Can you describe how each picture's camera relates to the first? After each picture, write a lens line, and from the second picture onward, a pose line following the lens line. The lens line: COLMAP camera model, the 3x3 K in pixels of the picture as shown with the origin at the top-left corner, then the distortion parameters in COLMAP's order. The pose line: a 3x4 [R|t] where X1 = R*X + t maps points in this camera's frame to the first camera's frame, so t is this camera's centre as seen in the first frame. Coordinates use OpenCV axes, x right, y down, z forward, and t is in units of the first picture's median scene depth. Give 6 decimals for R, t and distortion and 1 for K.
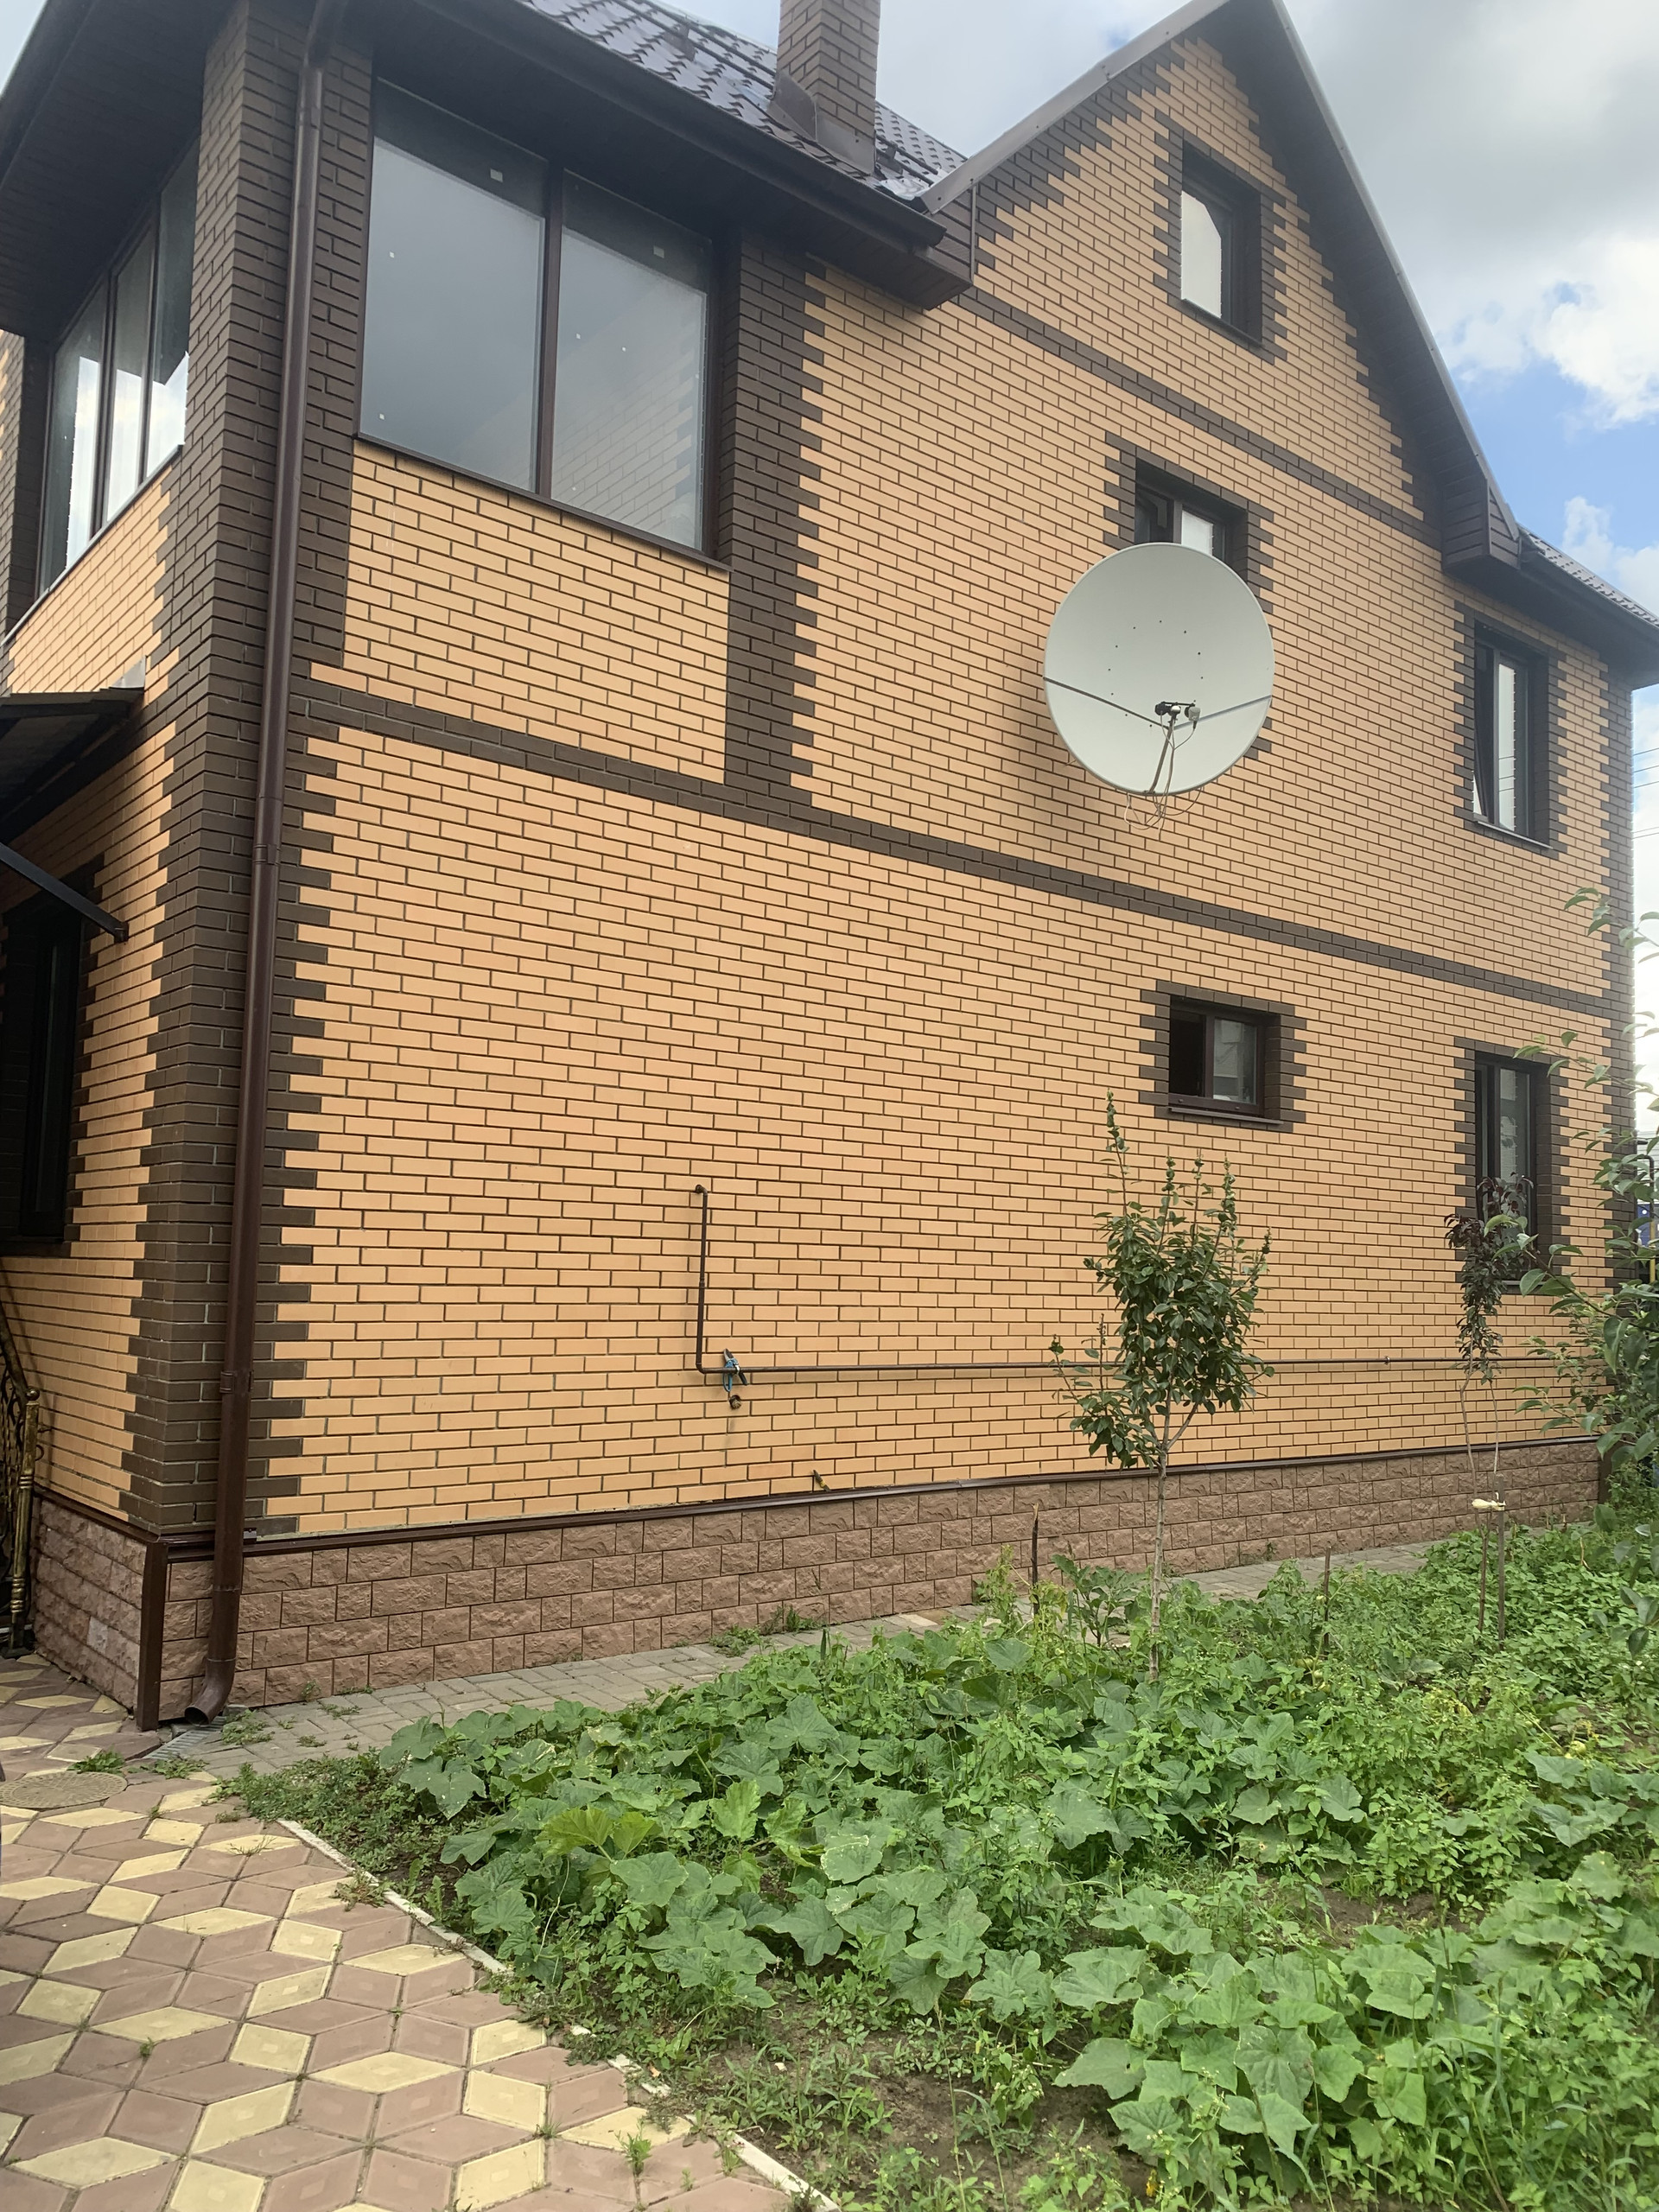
lens RADIAL K [[1691.6, 0, 848.2], [0, 1691.6, 1121.1], [0, 0, 1]] dist [0.027822, -0.023712]
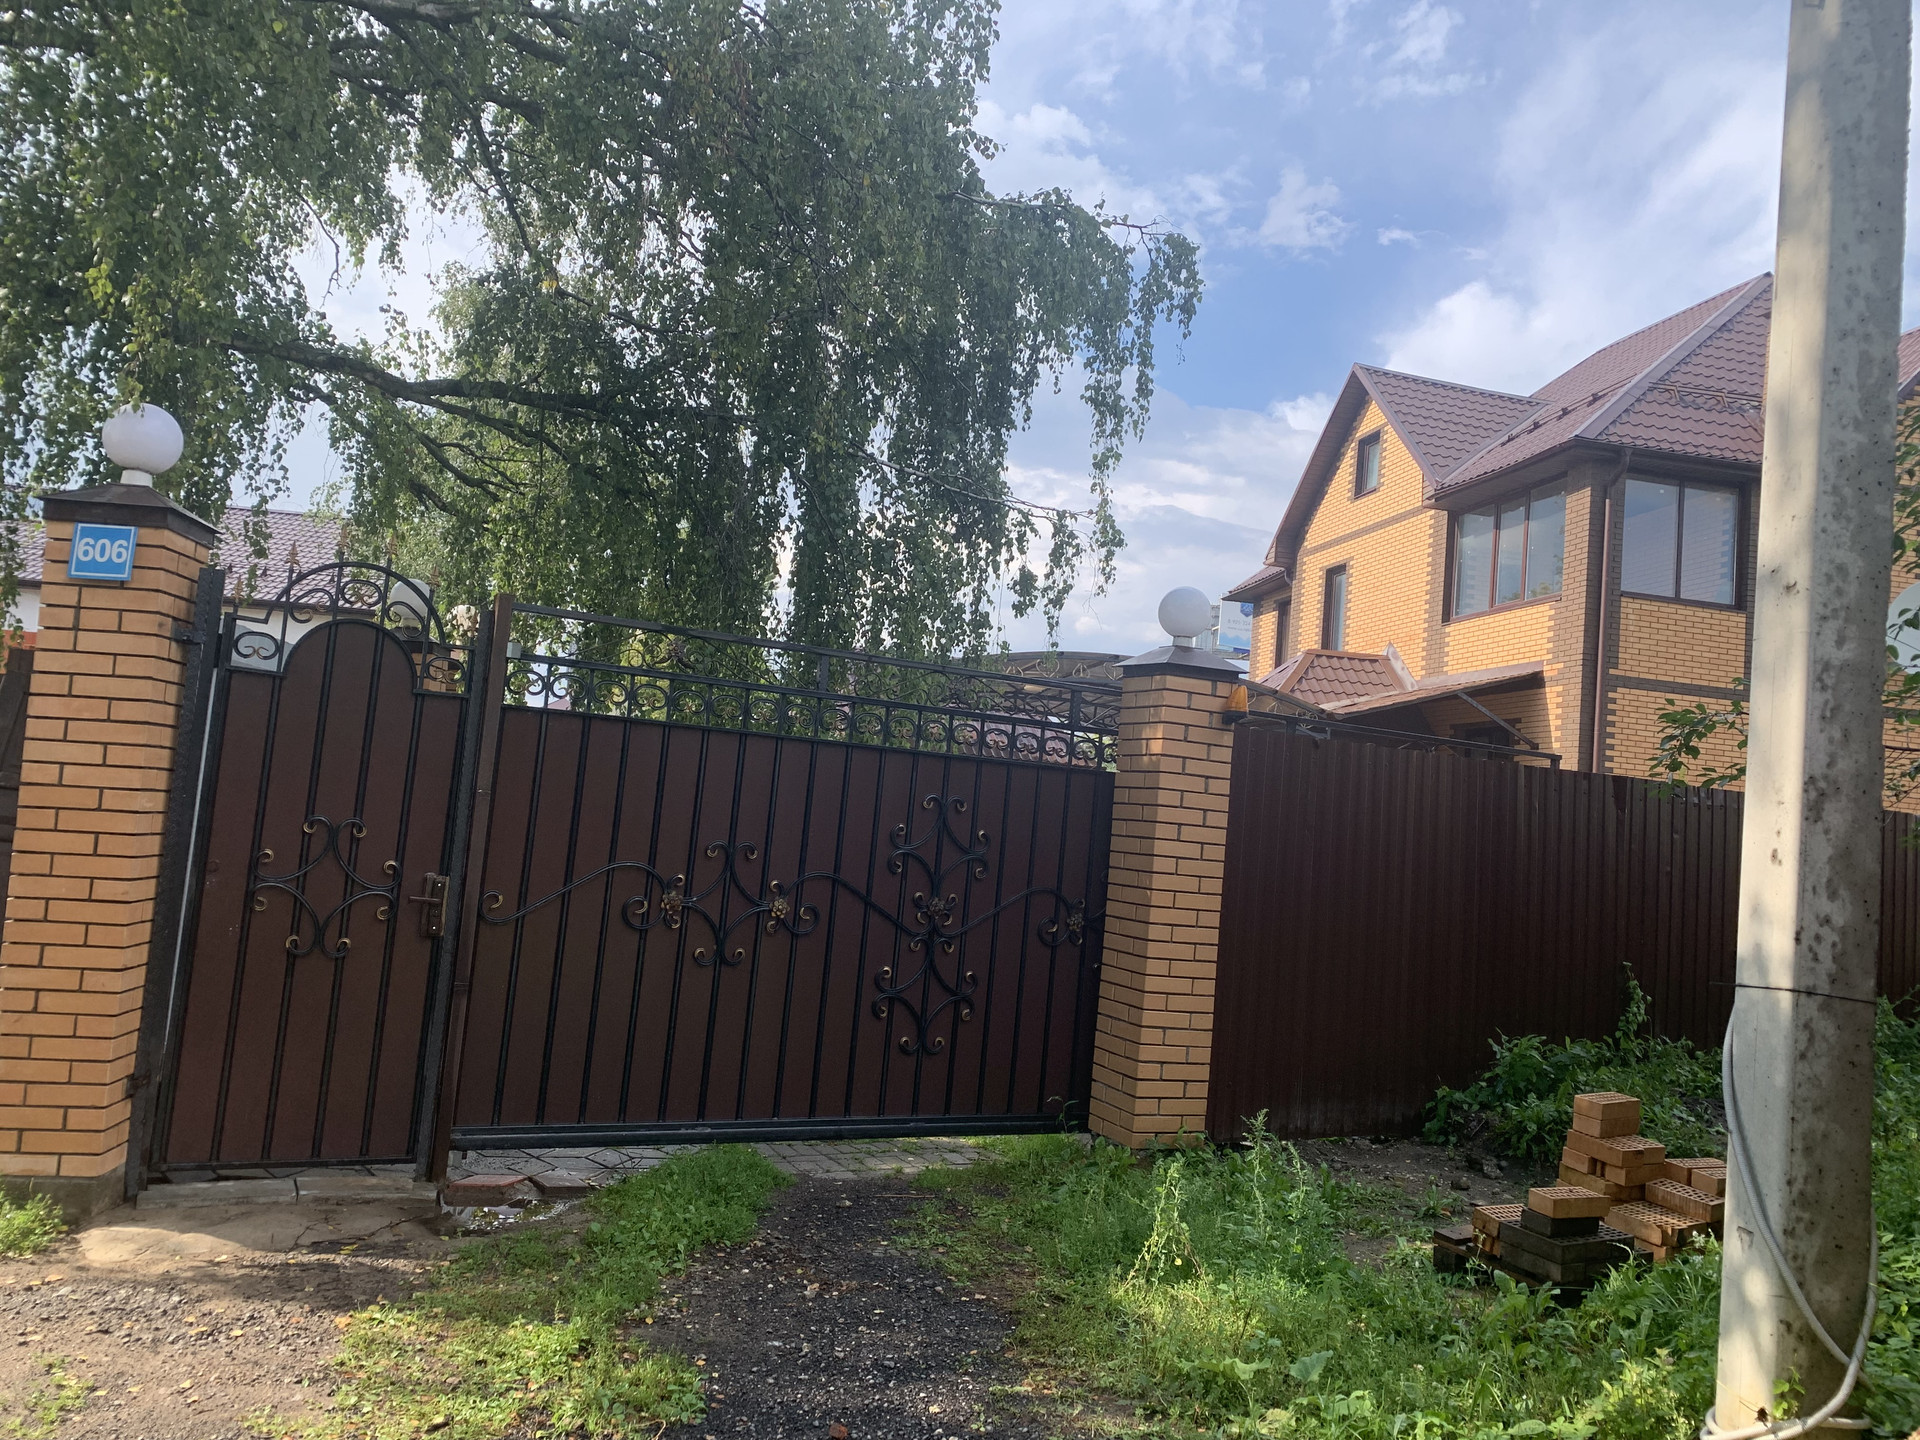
lens RADIAL K [[1468.3, 0, 965.8], [0, 1468.3, 715.3], [0, 0, 1]] dist [0.027822, -0.023712]
pose [[0.891415, 0.012359, -0.453019, -0.089838], [-0.019391, 0.999753, -0.010882, -0.084654], [0.452772, 0.018485, 0.891435, -1.398944]]
